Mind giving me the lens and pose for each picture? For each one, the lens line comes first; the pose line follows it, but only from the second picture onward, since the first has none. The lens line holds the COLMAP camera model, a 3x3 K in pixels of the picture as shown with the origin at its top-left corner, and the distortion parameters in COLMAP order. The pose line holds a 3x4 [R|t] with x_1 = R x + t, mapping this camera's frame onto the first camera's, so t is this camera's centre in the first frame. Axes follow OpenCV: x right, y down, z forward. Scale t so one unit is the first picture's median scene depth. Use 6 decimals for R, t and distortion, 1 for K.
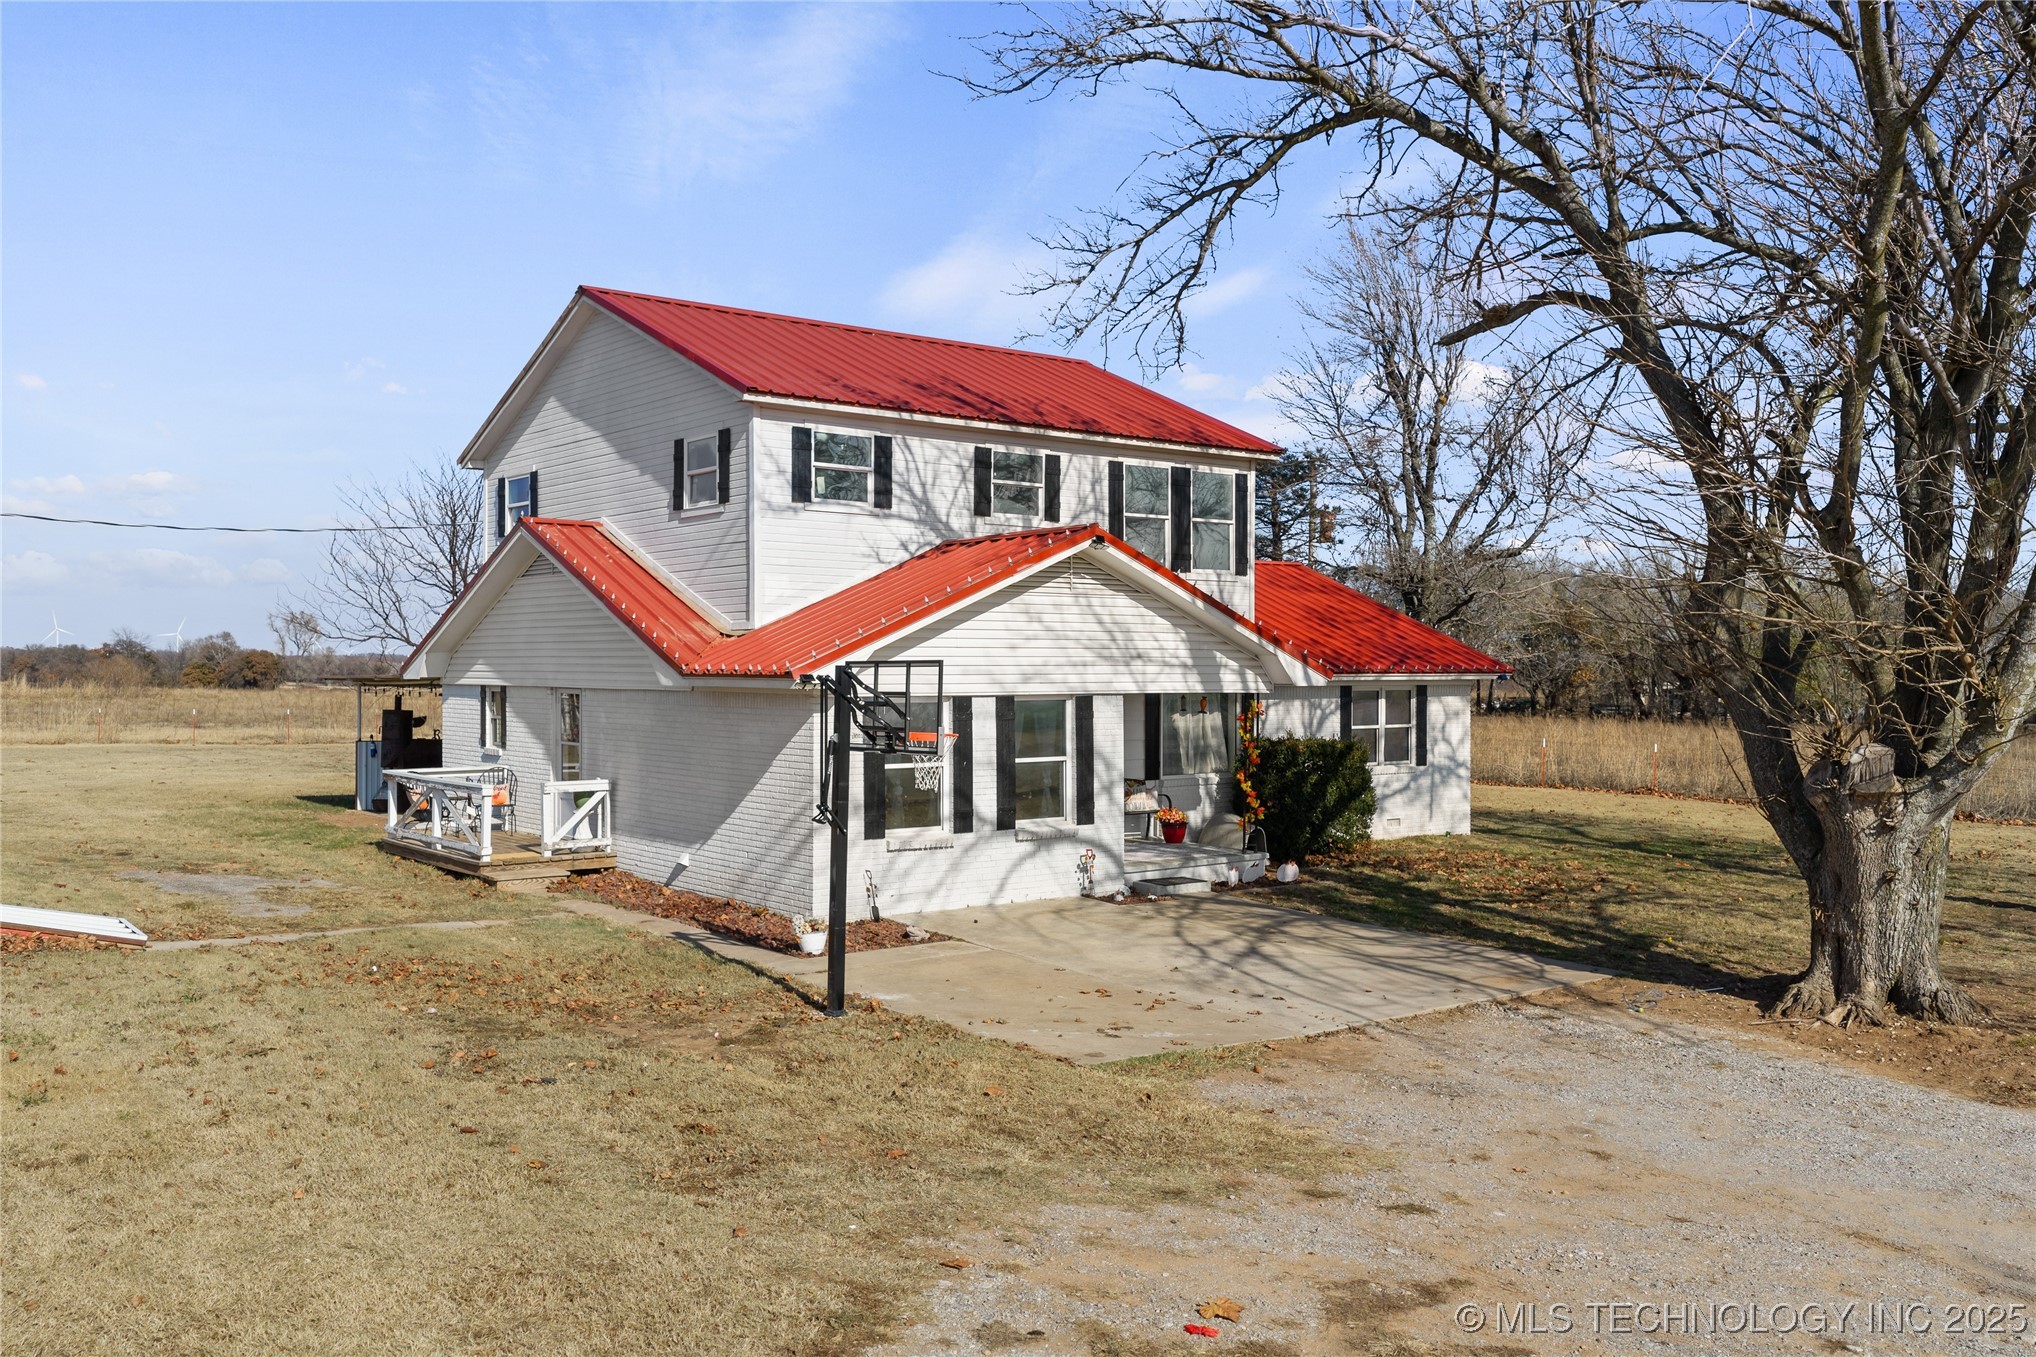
lens RADIAL K [[1701.9, 0, 1000.5], [0, 1701.9, 672.0], [0, 0, 1]] dist [0.012203, -0.014876]
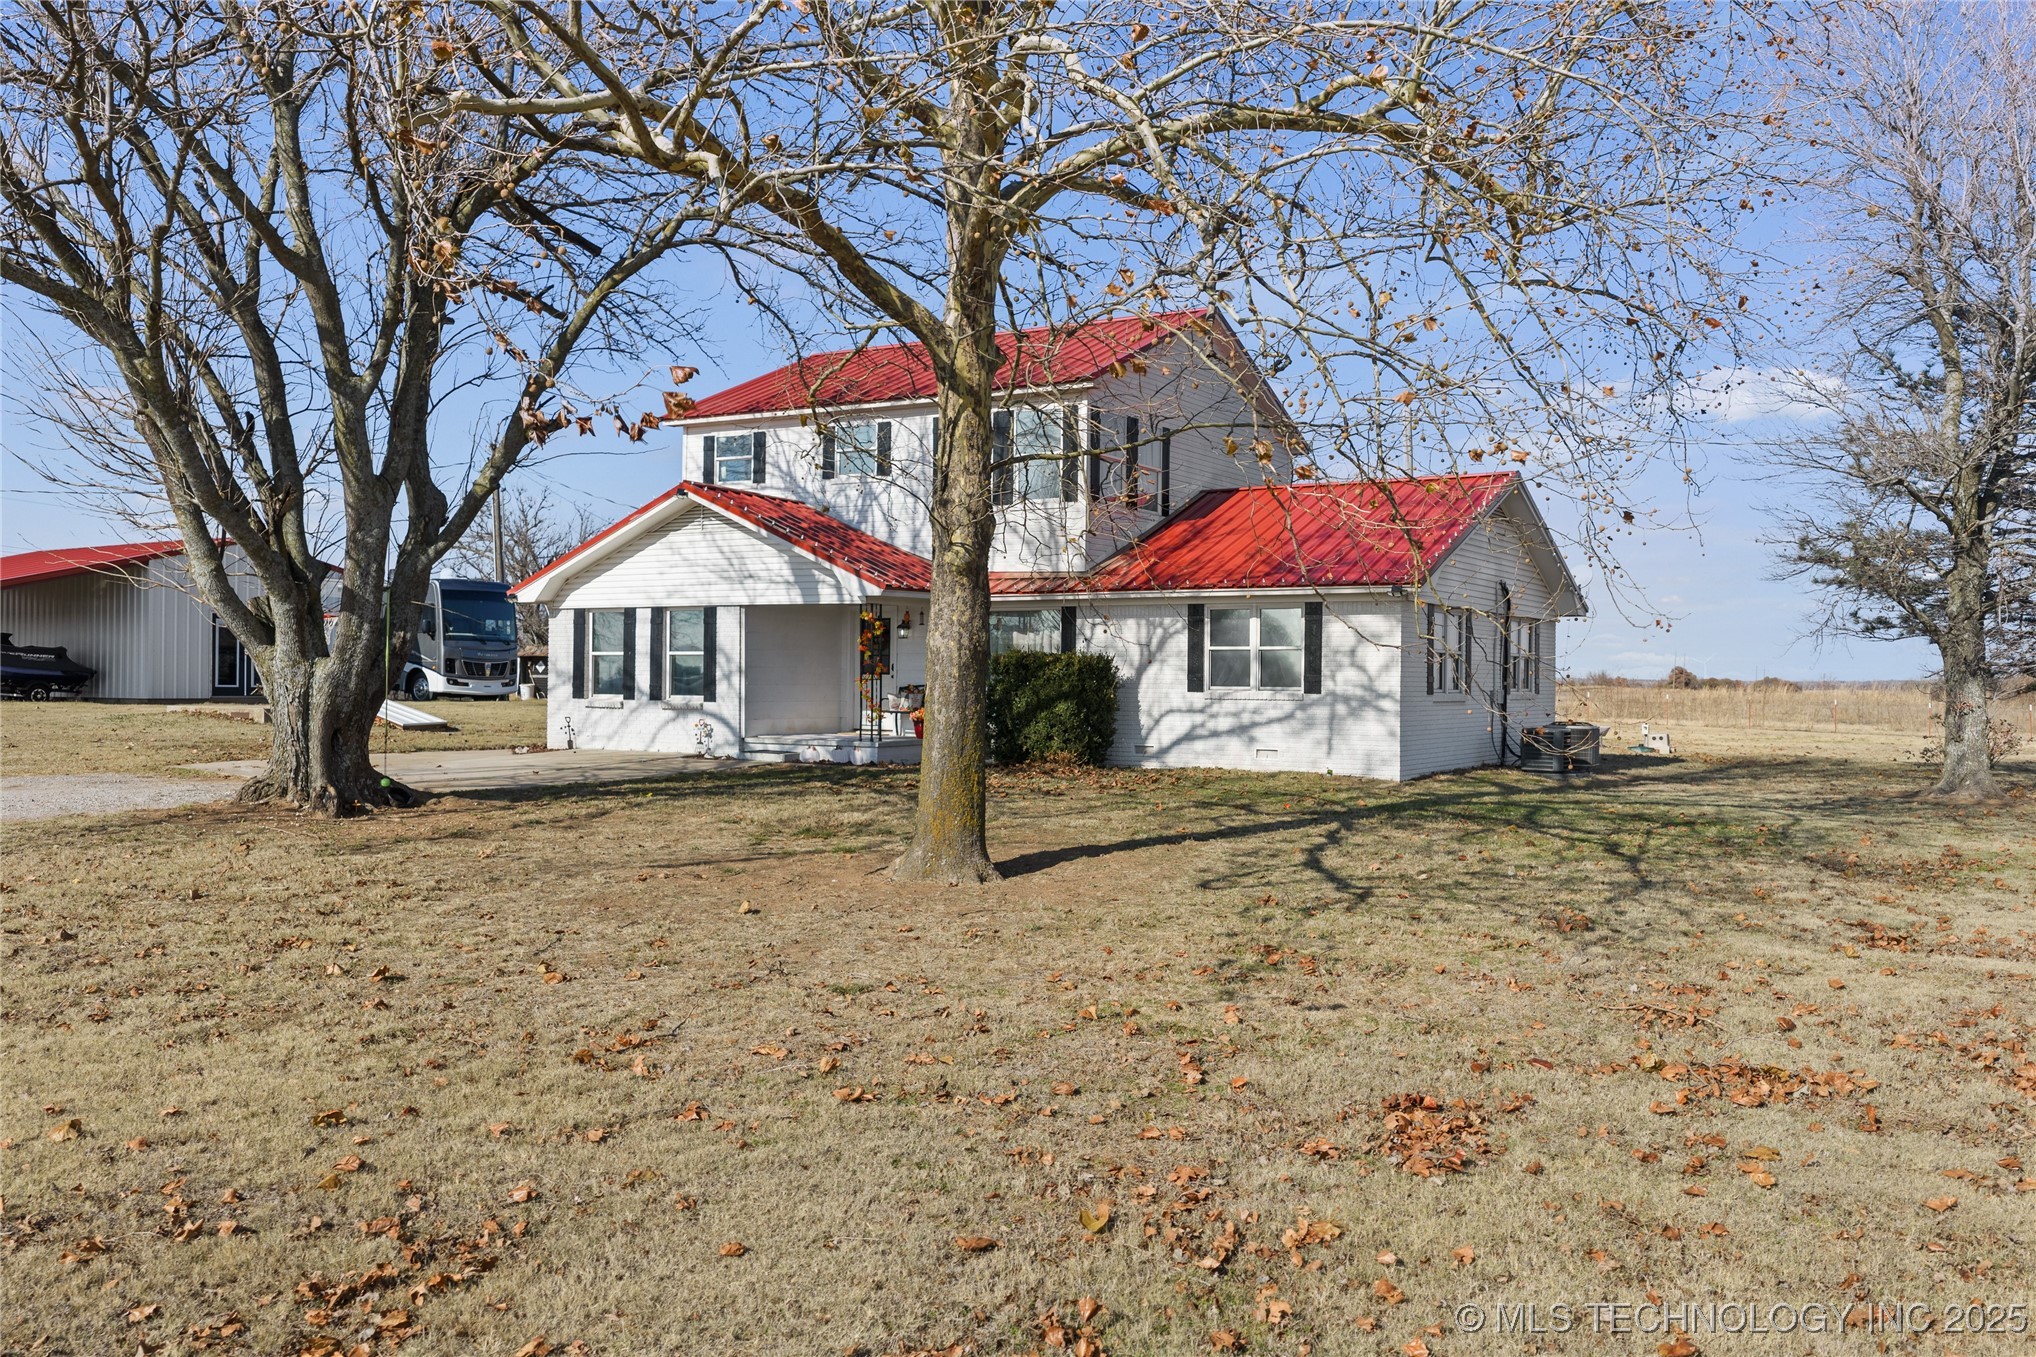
lens RADIAL K [[1701.9, 0, 1012.7], [0, 1701.9, 670.3], [0, 0, 1]] dist [0.012203, -0.014876]
pose [[0.343407, -0.004046, -0.939178, 1.318966], [-0.014770, 0.999844, -0.009708, 0.069352], [0.939071, 0.017206, 0.343293, 0.709332]]
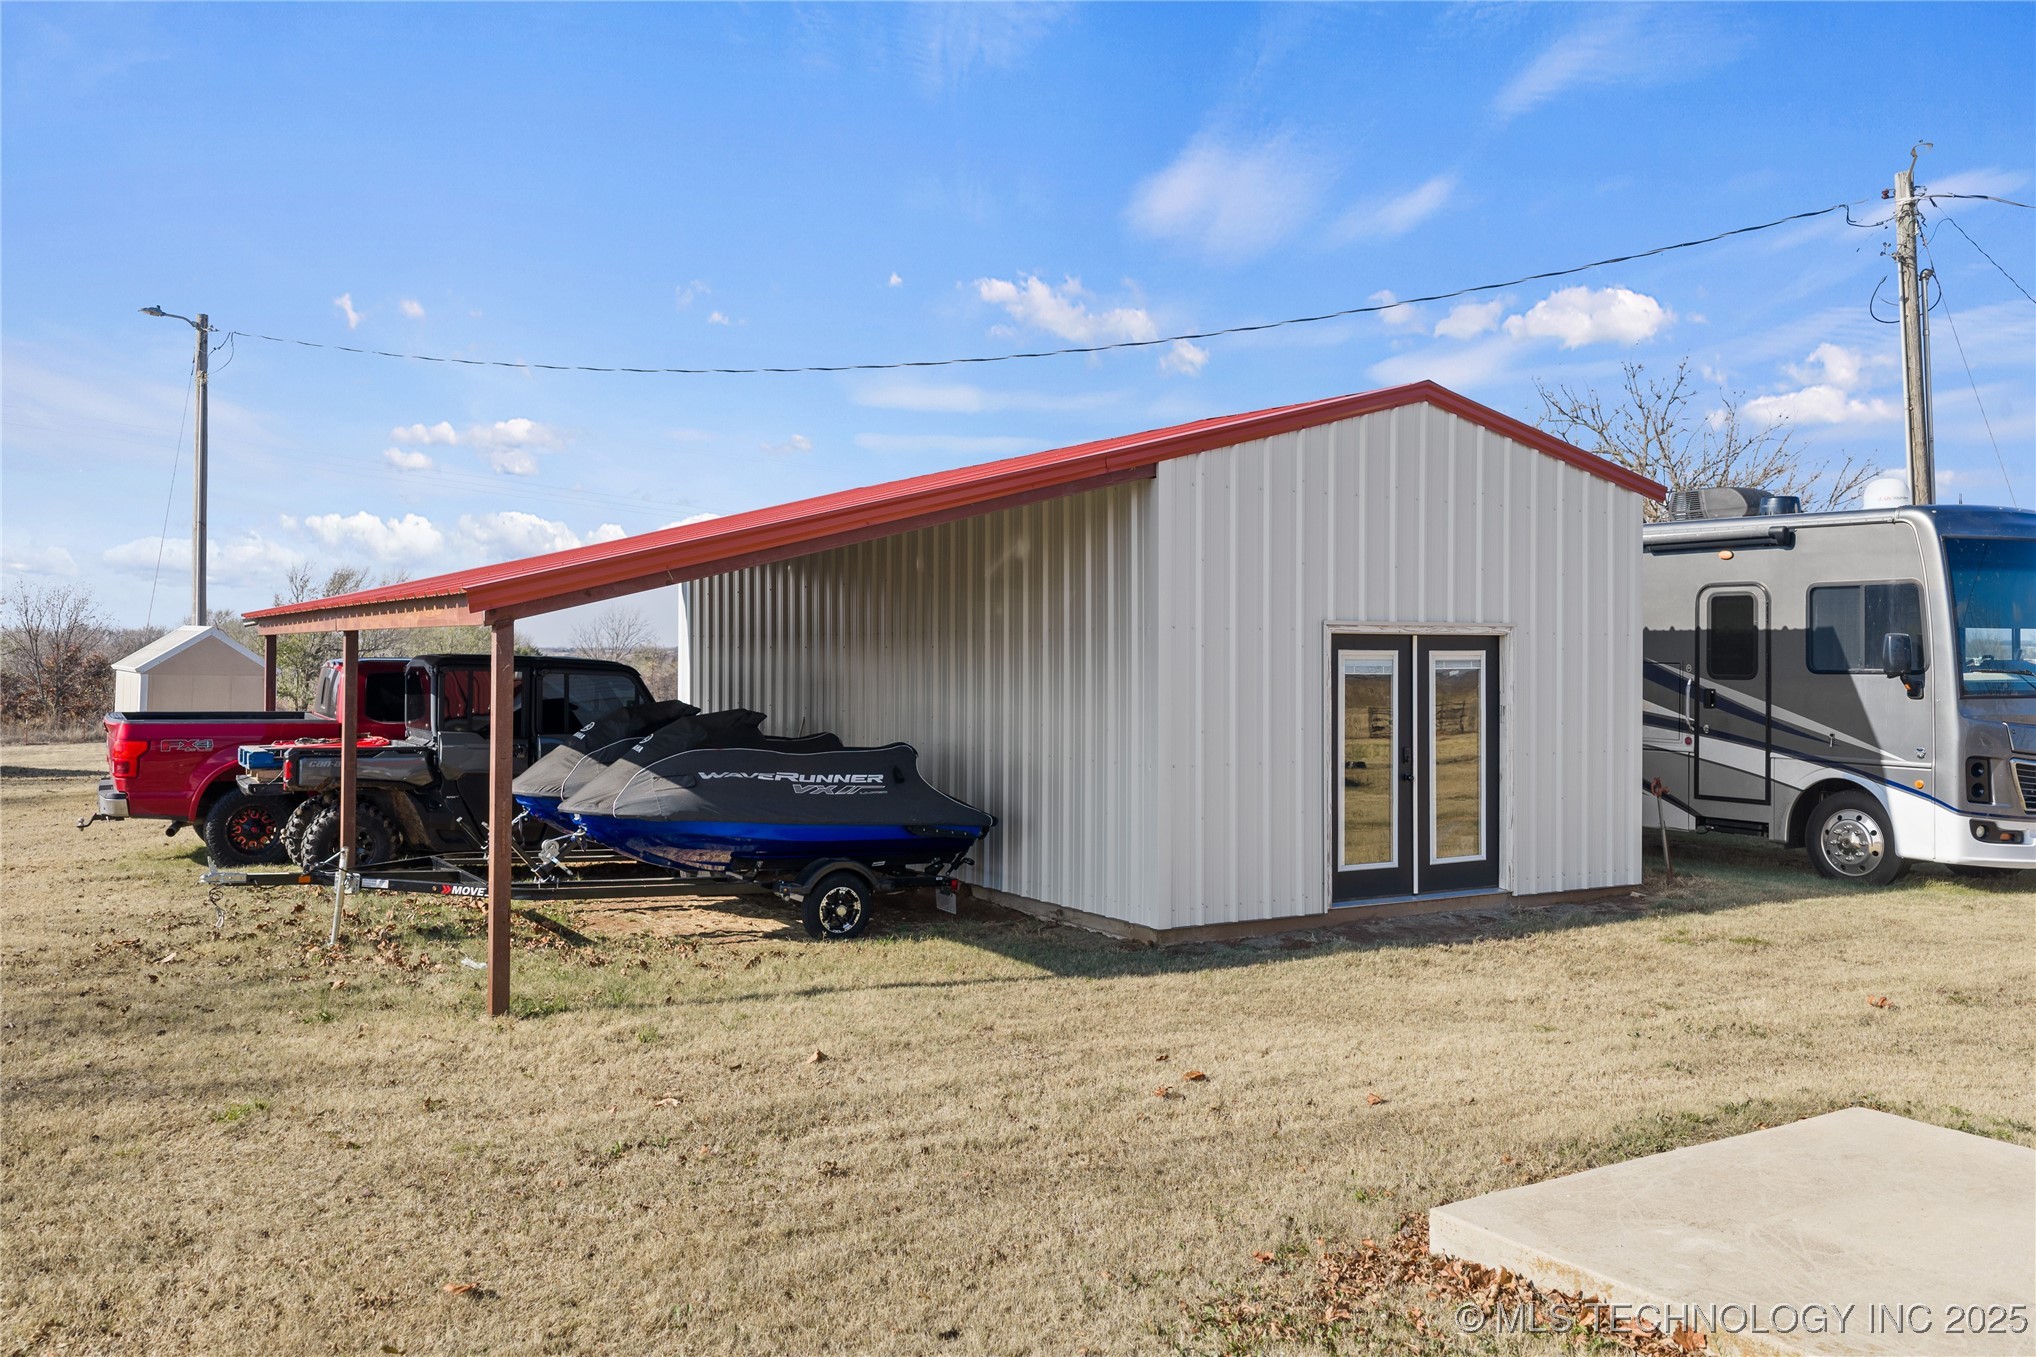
lens RADIAL K [[1701.9, 0, 1025.3], [0, 1701.9, 671.6], [0, 0, 1]] dist [0.012203, -0.014876]
pose [[-0.138994, 0.007472, -0.990265, -0.206160], [-0.009559, 0.999915, 0.008887, 0.007777], [0.990247, 0.010701, -0.138910, 0.499311]]
